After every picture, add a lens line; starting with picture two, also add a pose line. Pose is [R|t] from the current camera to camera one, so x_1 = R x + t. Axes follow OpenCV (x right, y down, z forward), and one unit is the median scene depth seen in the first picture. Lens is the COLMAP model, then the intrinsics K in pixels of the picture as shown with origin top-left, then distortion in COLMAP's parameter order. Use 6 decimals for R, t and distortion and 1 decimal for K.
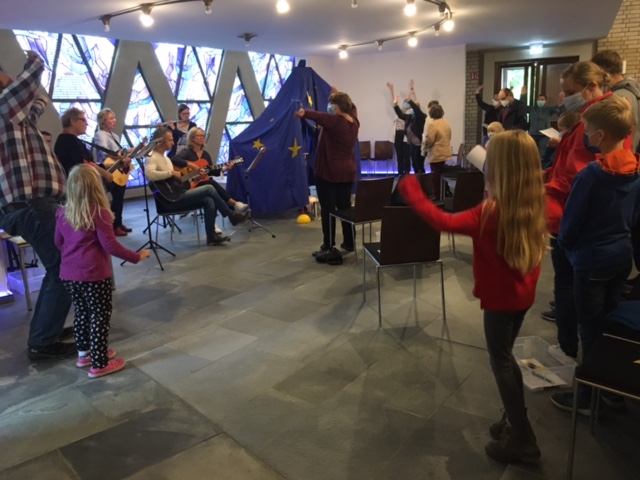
lens RADIAL K [[541.3, 0, 320.0], [0, 541.3, 240.0], [0, 0, 1]] dist [0.070933, -0.097870]
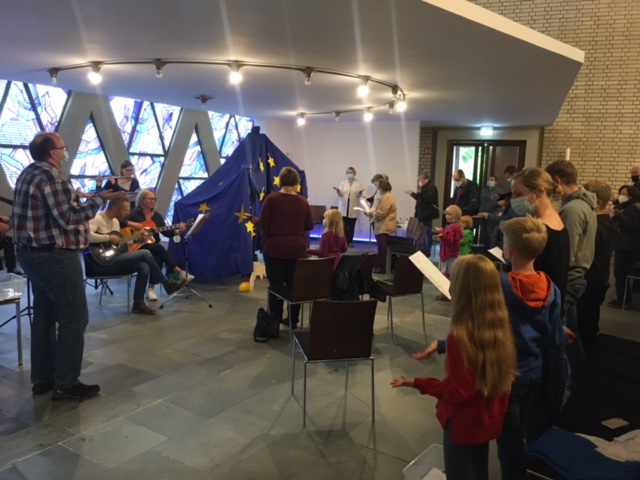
lens RADIAL K [[541.3, 0, 320.0], [0, 541.3, 240.0], [0, 0, 1]] dist [0.070933, -0.097870]
pose [[0.995142, 0.064532, 0.074353, 0.017306], [-0.057079, 0.993514, -0.098343, -0.024732], [-0.080217, 0.093621, 0.992371, 0.016126]]
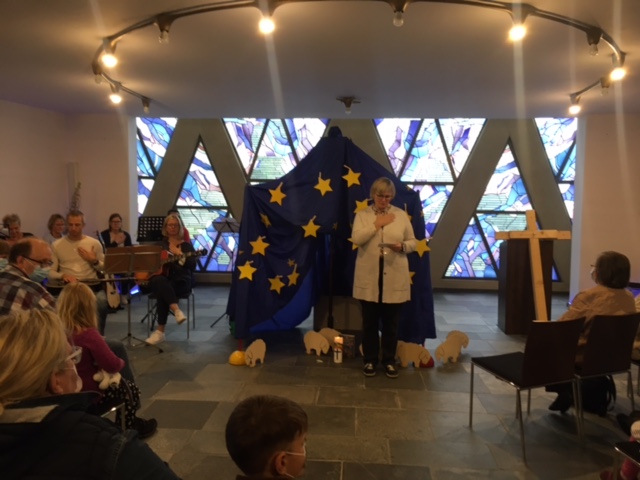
lens RADIAL K [[541.3, 0, 320.0], [0, 541.3, 240.0], [0, 0, 1]] dist [0.070933, -0.097870]
pose [[0.530596, 0.109024, -0.840584, 0.408320], [-0.221867, 0.974982, -0.013592, -0.138996], [0.818073, 0.193710, 0.541511, 0.498068]]
